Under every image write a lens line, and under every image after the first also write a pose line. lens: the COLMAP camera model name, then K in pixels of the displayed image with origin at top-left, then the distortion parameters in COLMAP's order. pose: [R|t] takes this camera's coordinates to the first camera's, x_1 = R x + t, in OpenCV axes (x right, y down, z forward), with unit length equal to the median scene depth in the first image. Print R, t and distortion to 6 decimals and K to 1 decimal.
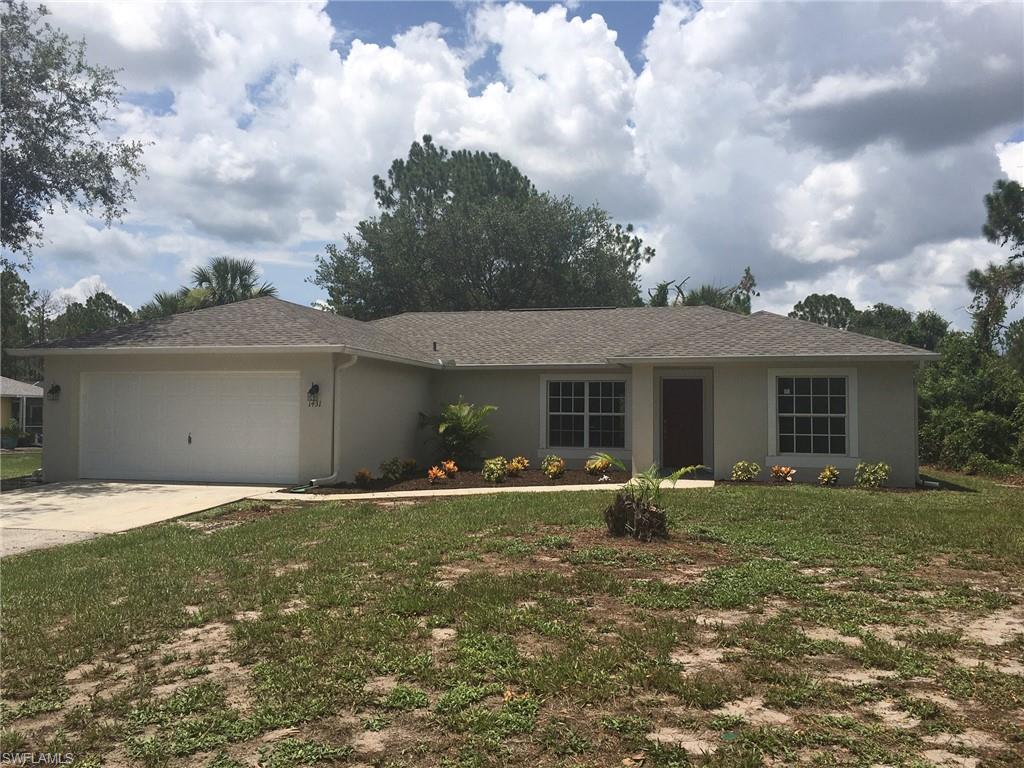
lens RADIAL K [[875.9, 0, 512.3], [0, 875.9, 386.5], [0, 0, 1]] dist [0.044885, -0.034443]
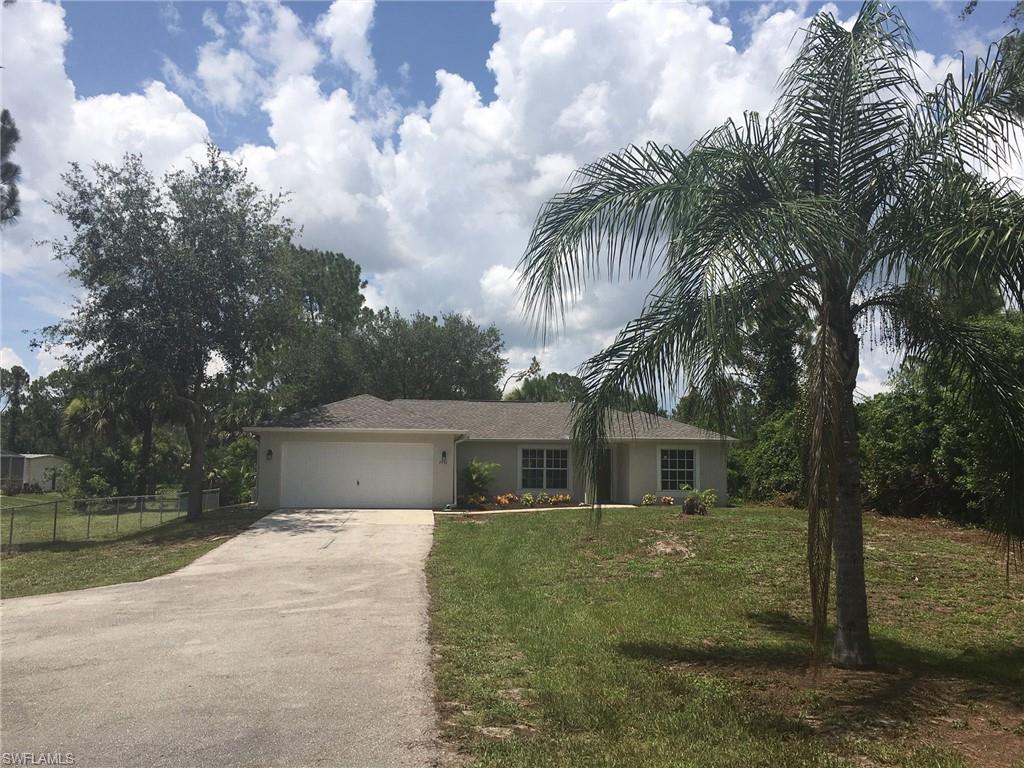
lens RADIAL K [[875.9, 0, 510.8], [0, 875.9, 383.4], [0, 0, 1]] dist [0.044885, -0.034443]
pose [[0.941087, 0.036575, 0.336182, -0.622201], [-0.013888, 0.997475, -0.069643, -0.016045], [-0.337880, 0.060871, 0.939219, -0.651110]]
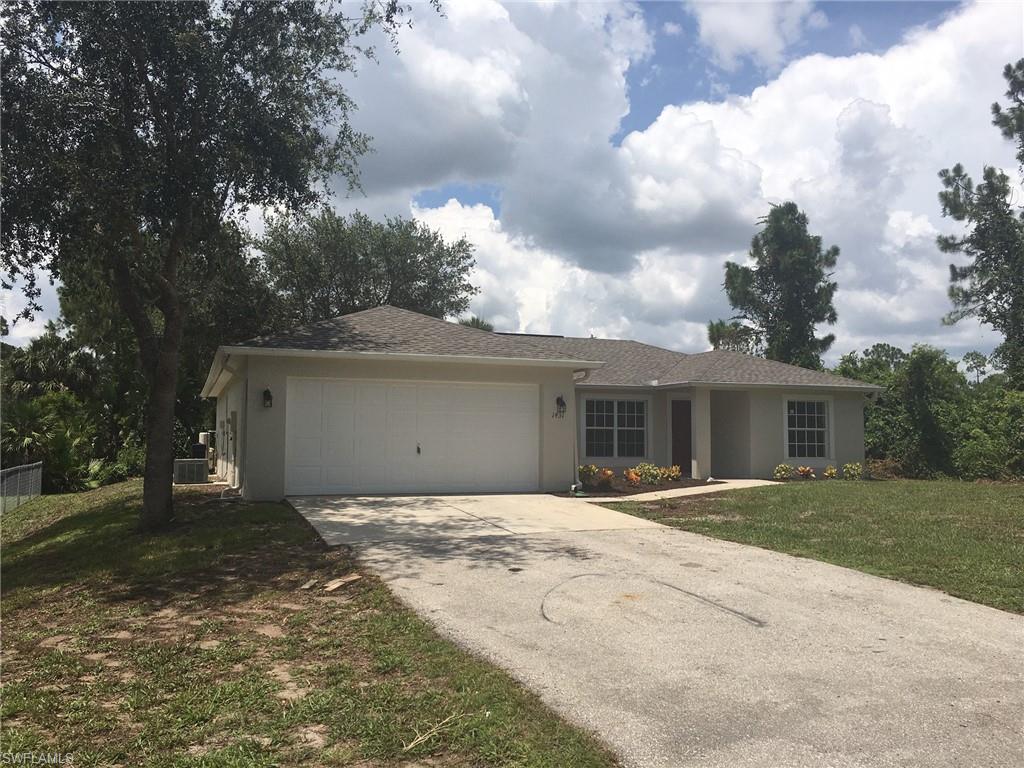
lens RADIAL K [[875.9, 0, 513.1], [0, 875.9, 382.7], [0, 0, 1]] dist [0.044885, -0.034443]
pose [[0.821033, 0.036623, 0.569705, -0.783906], [-0.017591, 0.999089, -0.038873, 0.020679], [-0.570609, 0.021894, 0.820930, 0.131646]]
